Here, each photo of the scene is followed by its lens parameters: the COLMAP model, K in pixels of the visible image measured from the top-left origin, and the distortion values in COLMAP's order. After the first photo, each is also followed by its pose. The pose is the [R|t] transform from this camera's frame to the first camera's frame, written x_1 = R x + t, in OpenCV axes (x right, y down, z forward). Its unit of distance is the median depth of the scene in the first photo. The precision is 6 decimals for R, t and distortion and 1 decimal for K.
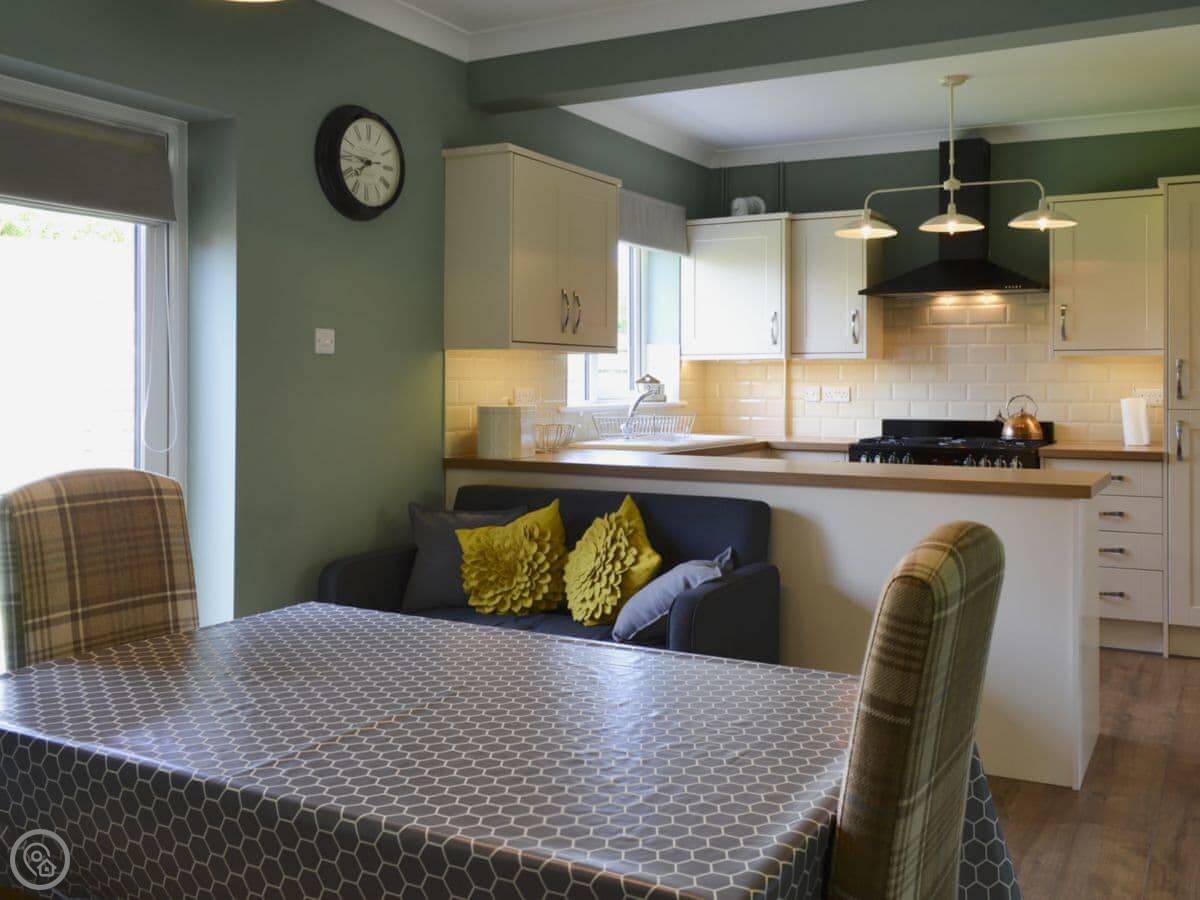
lens RADIAL K [[1098.1, 0, 601.0], [0, 1098.1, 420.6], [0, 0, 1]] dist [-0.002929, -0.000905]
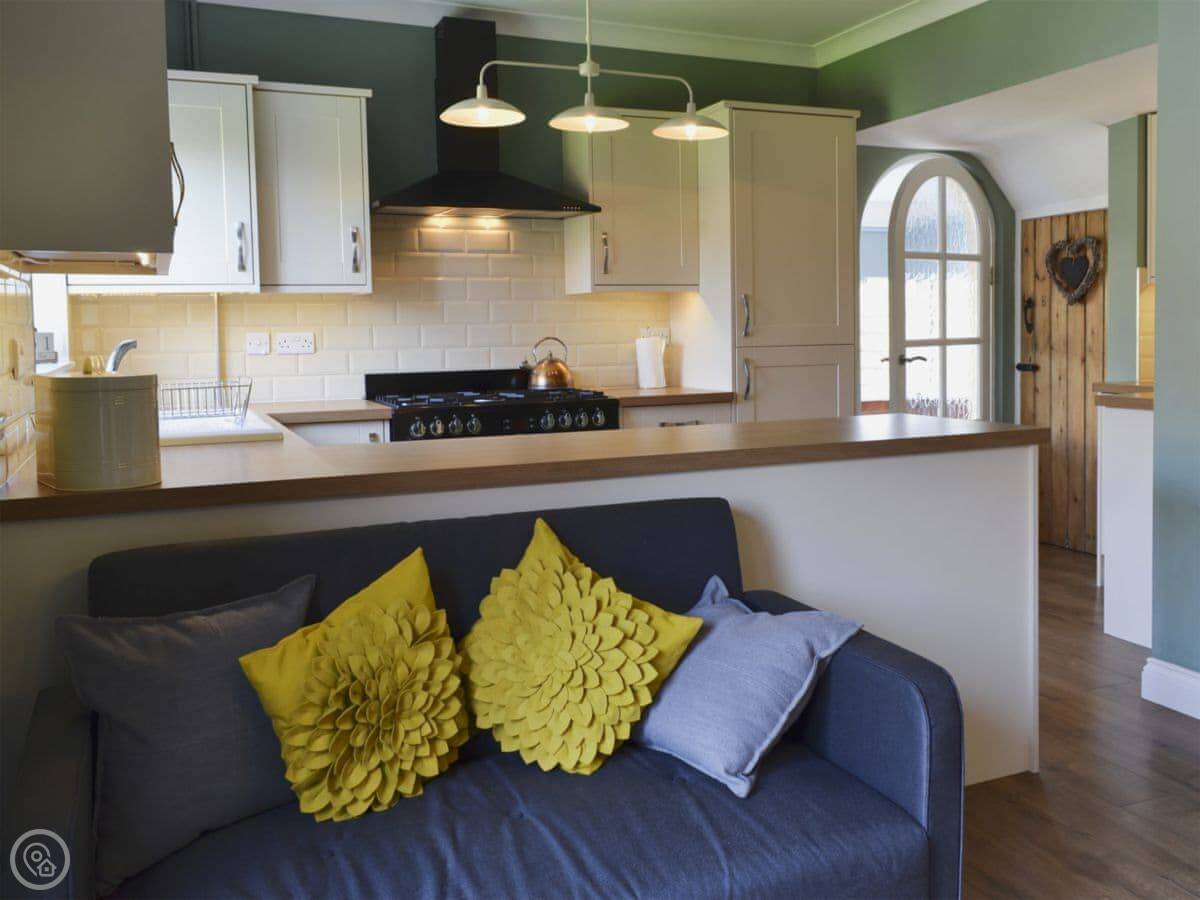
lens RADIAL K [[1098.1, 0, 601.0], [0, 1098.1, 420.6], [0, 0, 1]] dist [-0.002929, -0.000905]
pose [[0.602473, -0.078306, 0.794288, -0.287752], [0.044510, 0.996923, 0.064522, -0.012270], [-0.796897, -0.003519, 0.604105, 0.463227]]
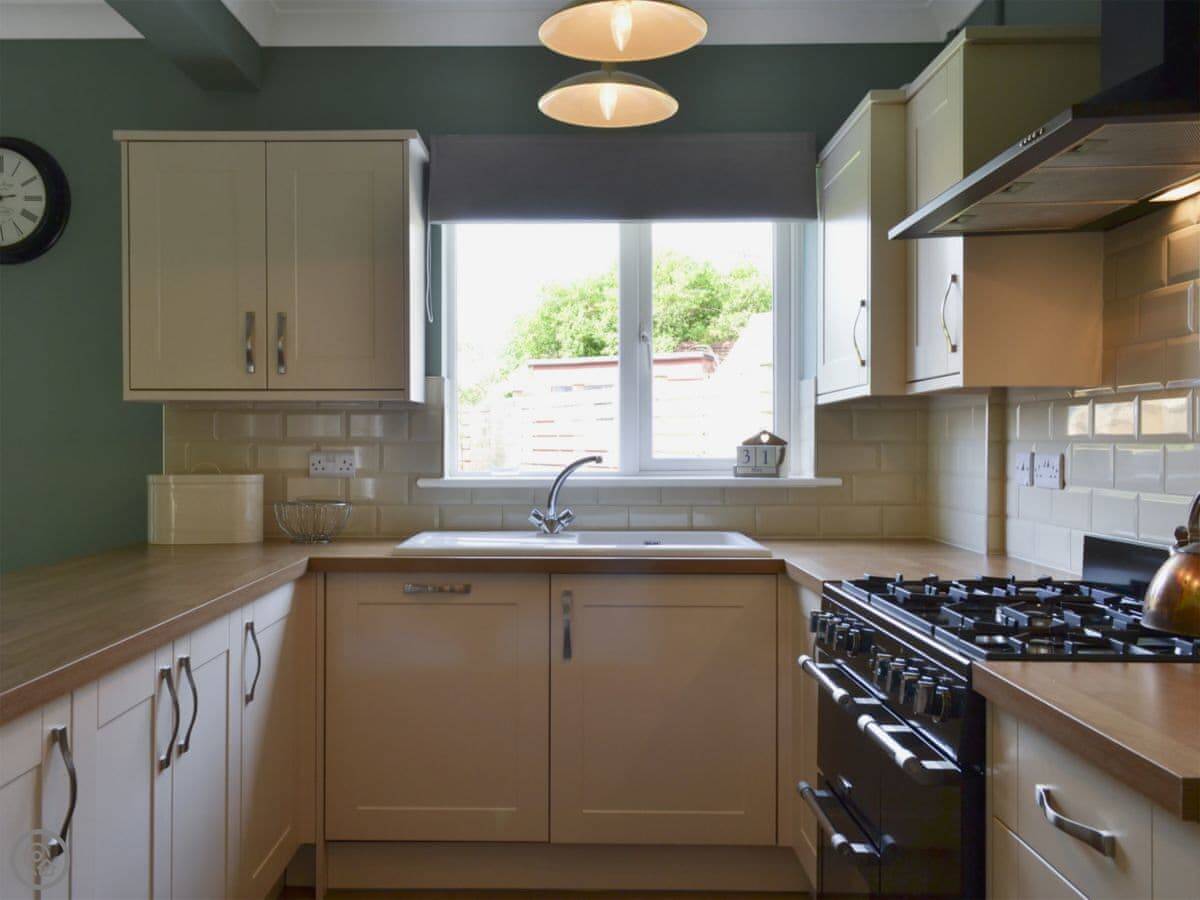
lens RADIAL K [[1098.1, 0, 601.0], [0, 1098.1, 420.6], [0, 0, 1]] dist [-0.002929, -0.000905]
pose [[0.490848, -0.023927, -0.870917, 0.582172], [-0.028540, 0.998645, -0.043521, -0.021892], [0.870778, 0.046218, 0.489499, 0.727105]]
